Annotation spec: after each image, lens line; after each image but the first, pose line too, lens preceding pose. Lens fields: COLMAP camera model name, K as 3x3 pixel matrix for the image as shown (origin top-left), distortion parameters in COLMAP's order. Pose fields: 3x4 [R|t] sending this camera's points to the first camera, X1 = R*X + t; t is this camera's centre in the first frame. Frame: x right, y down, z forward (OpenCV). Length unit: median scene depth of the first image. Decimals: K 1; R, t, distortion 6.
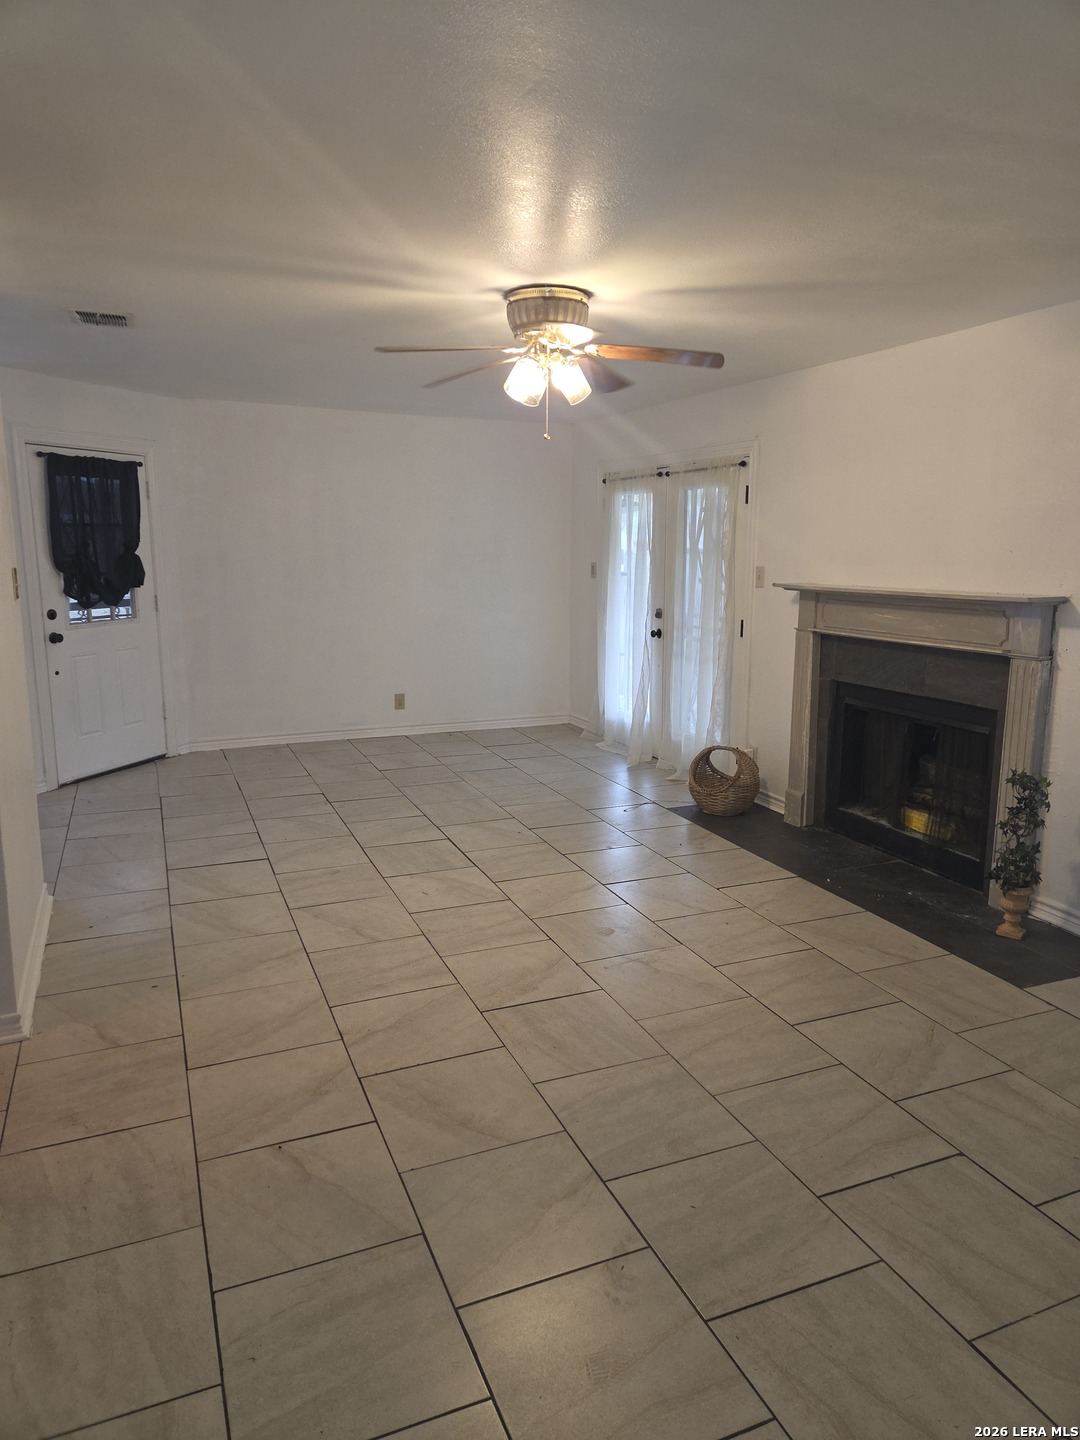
lens RADIAL K [[964.6, 0, 540.0], [0, 964.6, 720.0], [0, 0, 1]] dist [0.002664, 0.000831]
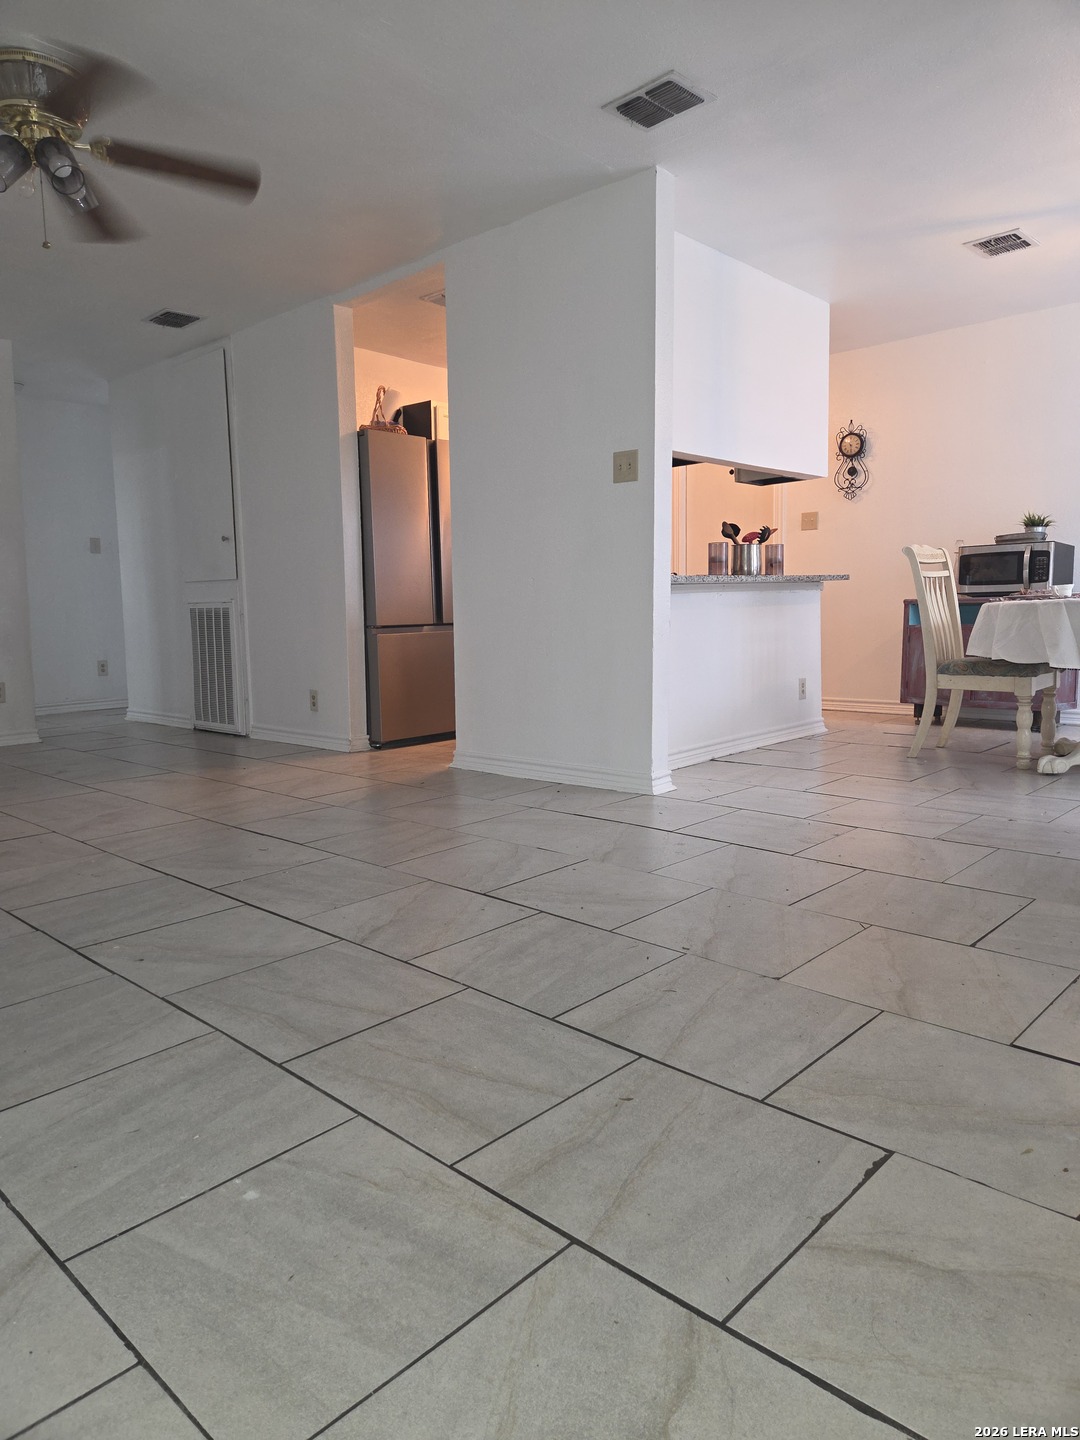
lens RADIAL K [[964.6, 0, 540.0], [0, 964.6, 720.0], [0, 0, 1]] dist [0.002664, 0.000831]
pose [[-0.914663, 0.060969, -0.399593, -0.019527], [-0.059531, 0.957462, 0.282352, -0.127134], [0.399809, 0.282045, -0.872126, 1.507299]]
